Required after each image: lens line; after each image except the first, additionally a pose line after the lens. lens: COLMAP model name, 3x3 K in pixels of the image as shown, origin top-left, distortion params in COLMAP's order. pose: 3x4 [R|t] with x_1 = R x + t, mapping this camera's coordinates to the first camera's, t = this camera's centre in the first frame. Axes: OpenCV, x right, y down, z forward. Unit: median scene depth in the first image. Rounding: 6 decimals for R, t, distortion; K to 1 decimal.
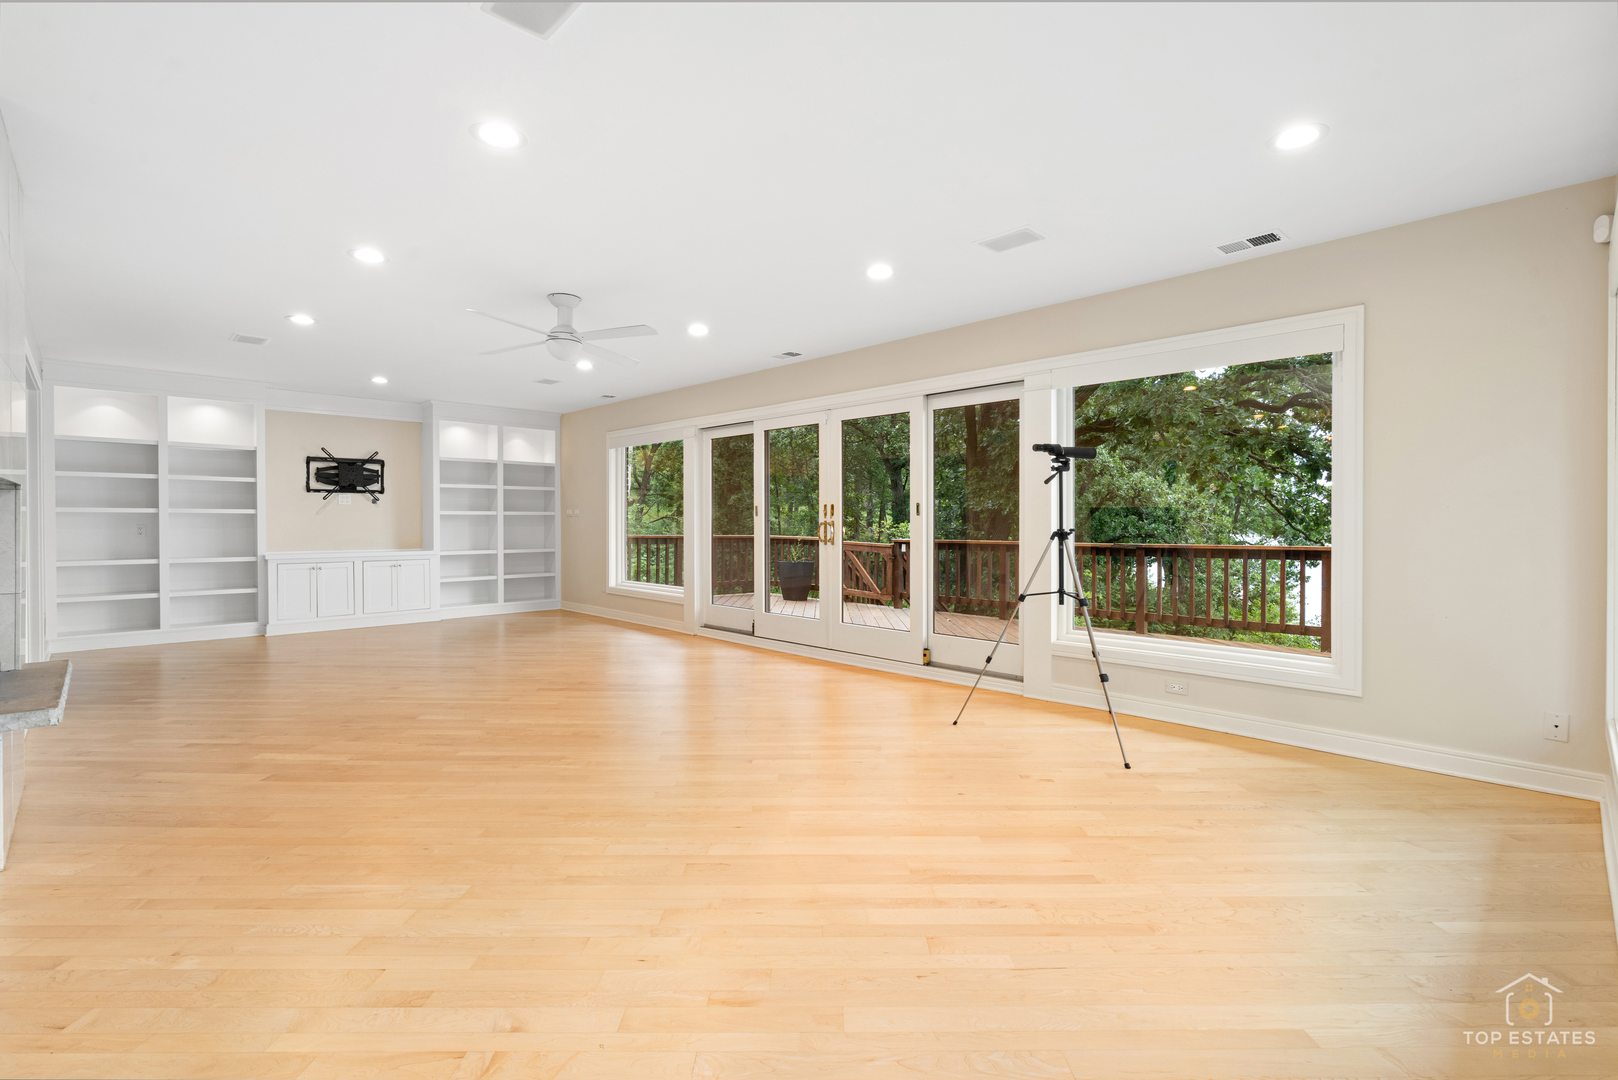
lens RADIAL K [[739.5, 0, 811.6], [0, 739.5, 525.5], [0, 0, 1]] dist [-0.001054, -0.000065]
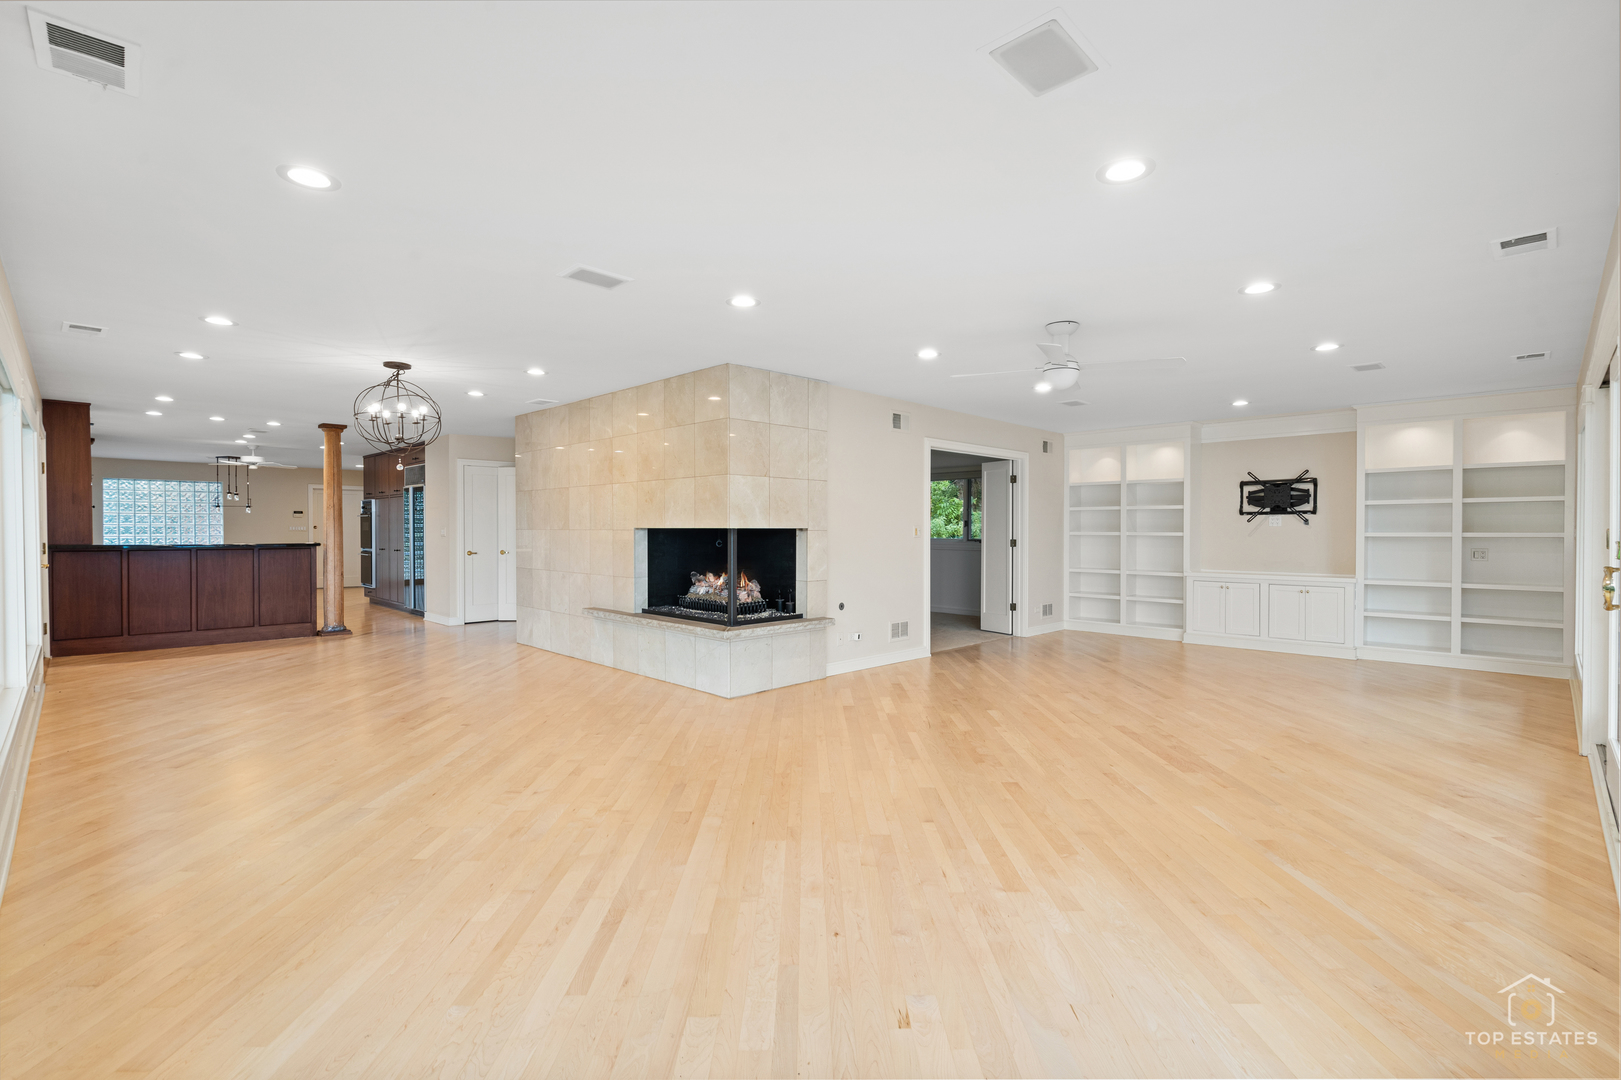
lens RADIAL K [[730.6, 0, 807.3], [0, 730.6, 541.4], [0, 0, 1]] dist [0.000487, 0.000486]
pose [[0.009994, 0.014385, -0.999847, 0.431707], [-0.006565, 0.999876, 0.014320, -0.021878], [0.999929, 0.006421, 0.010087, 0.441157]]
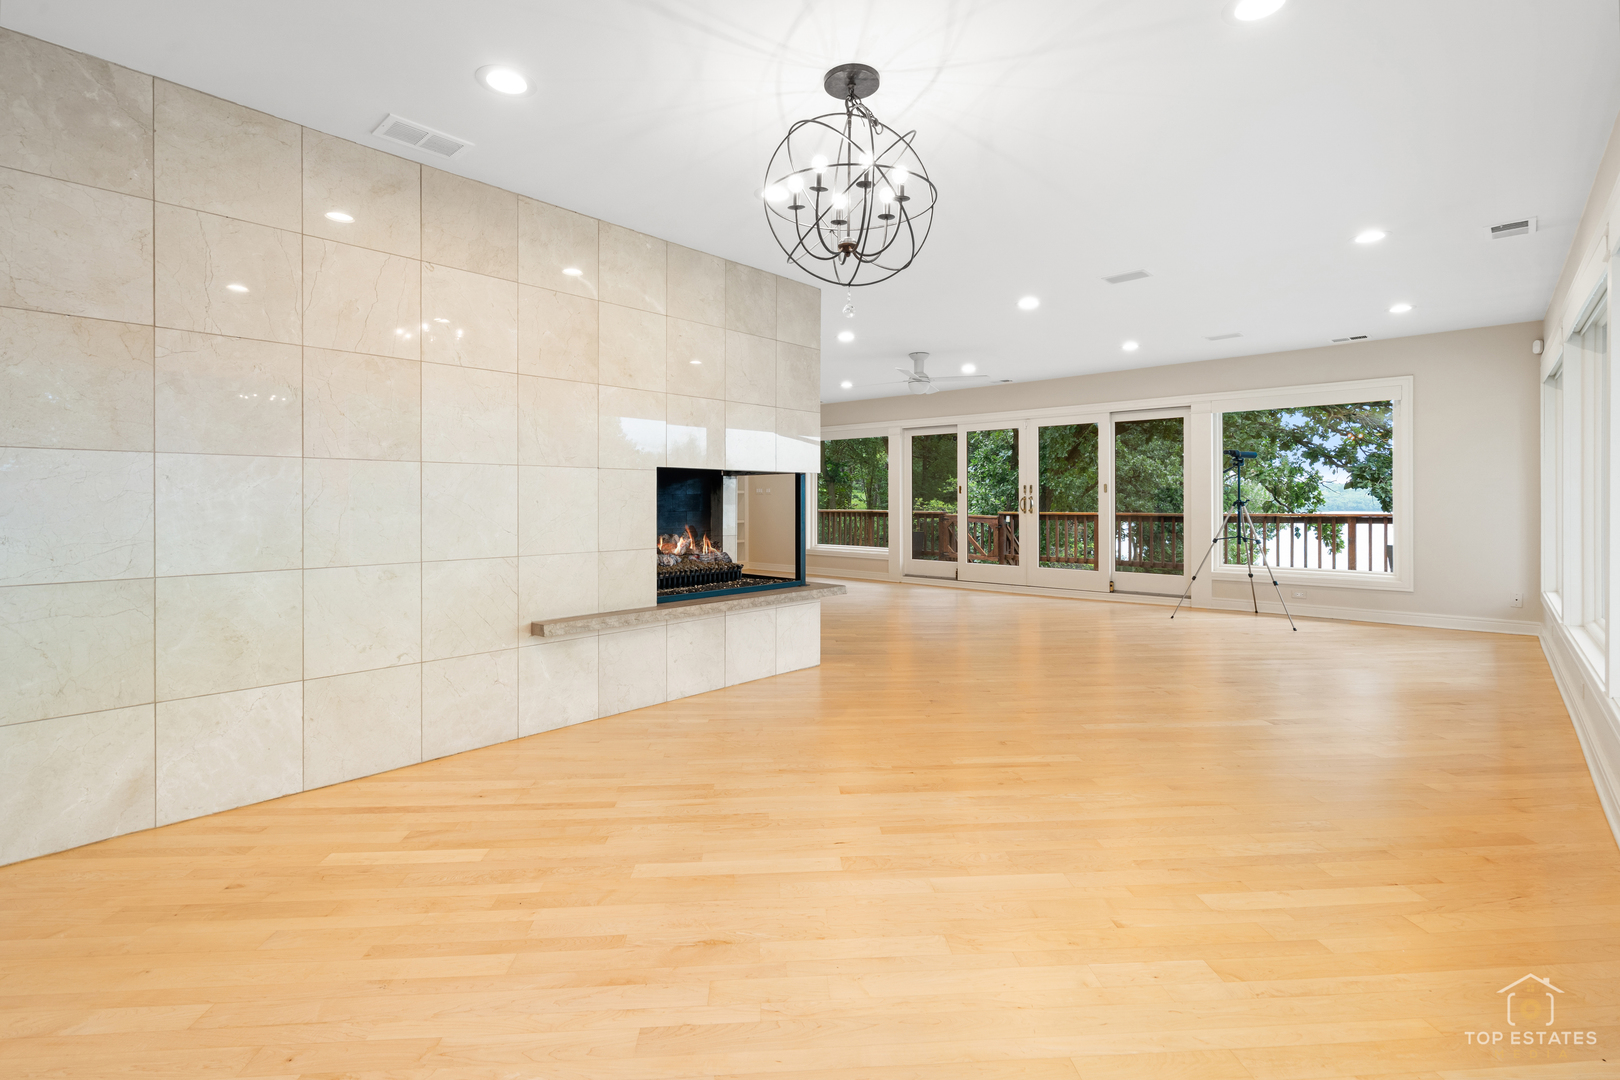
lens RADIAL K [[757.6, 0, 810.0], [0, 757.6, 502.7], [0, 0, 1]] dist [-0.000602, 0.000218]
pose [[0.997657, -0.003092, 0.068349, -0.456072], [0.003216, 0.999993, -0.001701, 0.006299], [-0.068343, 0.001917, 0.997660, -0.400335]]
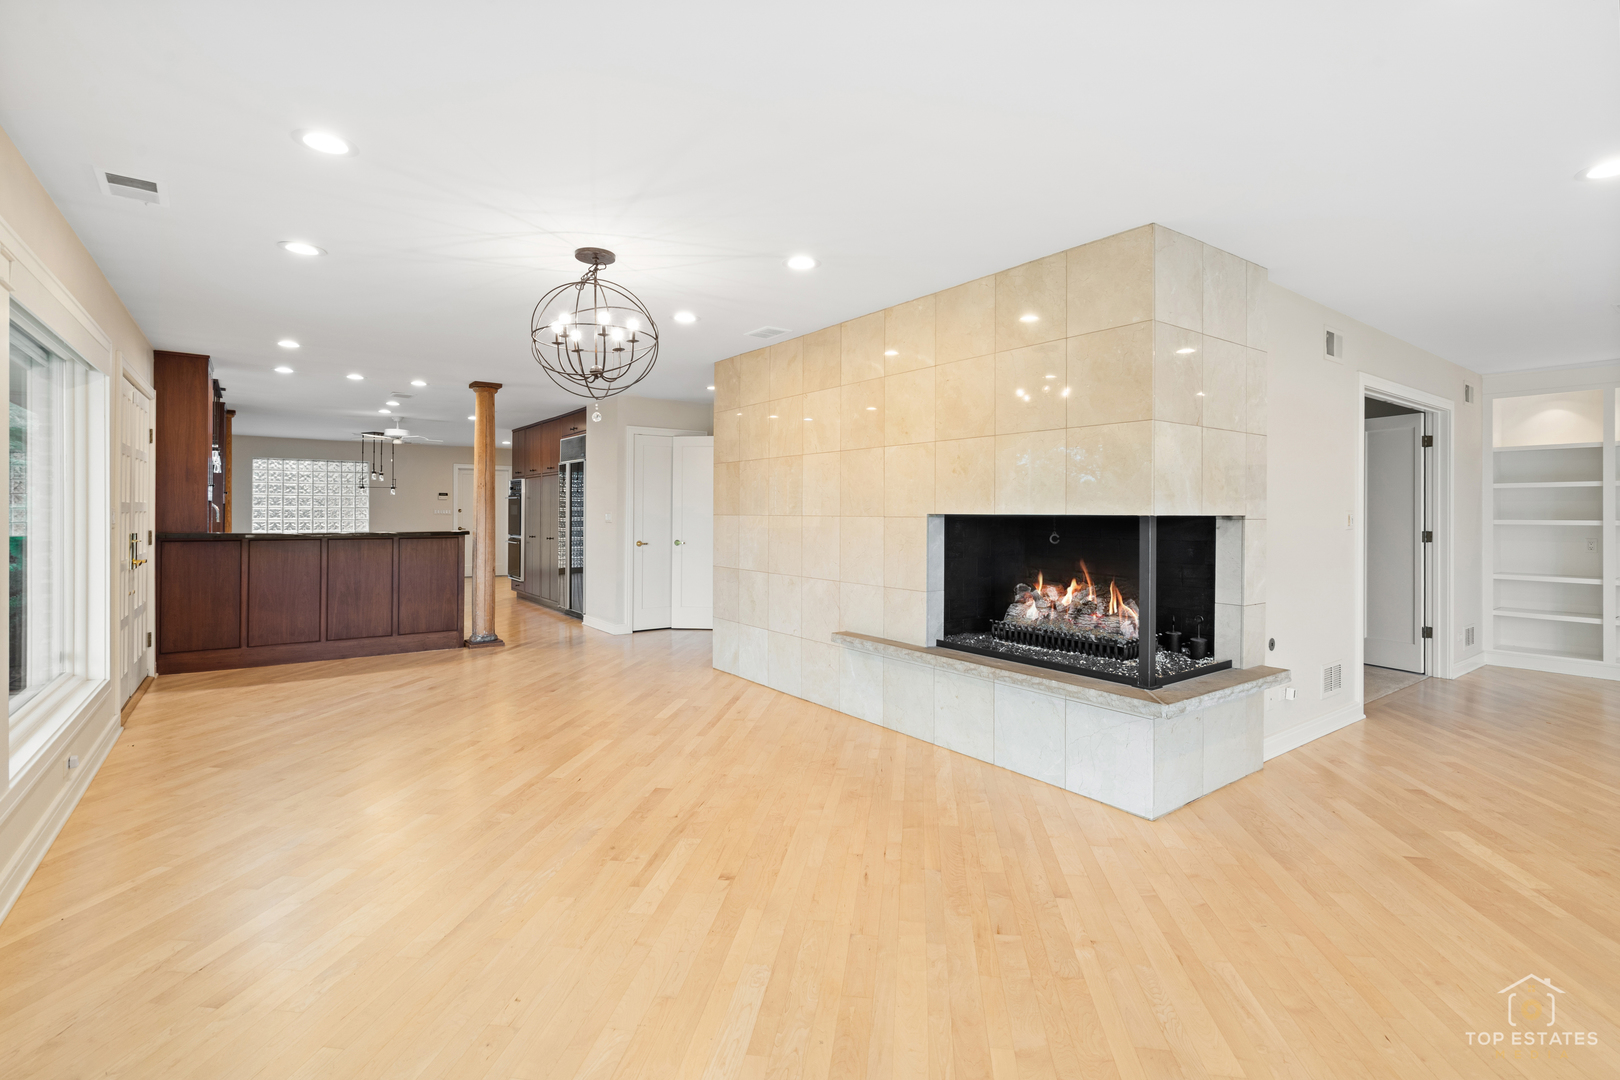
lens RADIAL K [[745.4, 0, 814.5], [0, 745.4, 509.5], [0, 0, 1]] dist [-0.003254, 0.000035]
pose [[-0.133506, -0.006824, -0.991025, 0.101436], [-0.009027, 0.999943, -0.005669, -0.023672], [0.991007, 0.008189, -0.133560, 0.211113]]
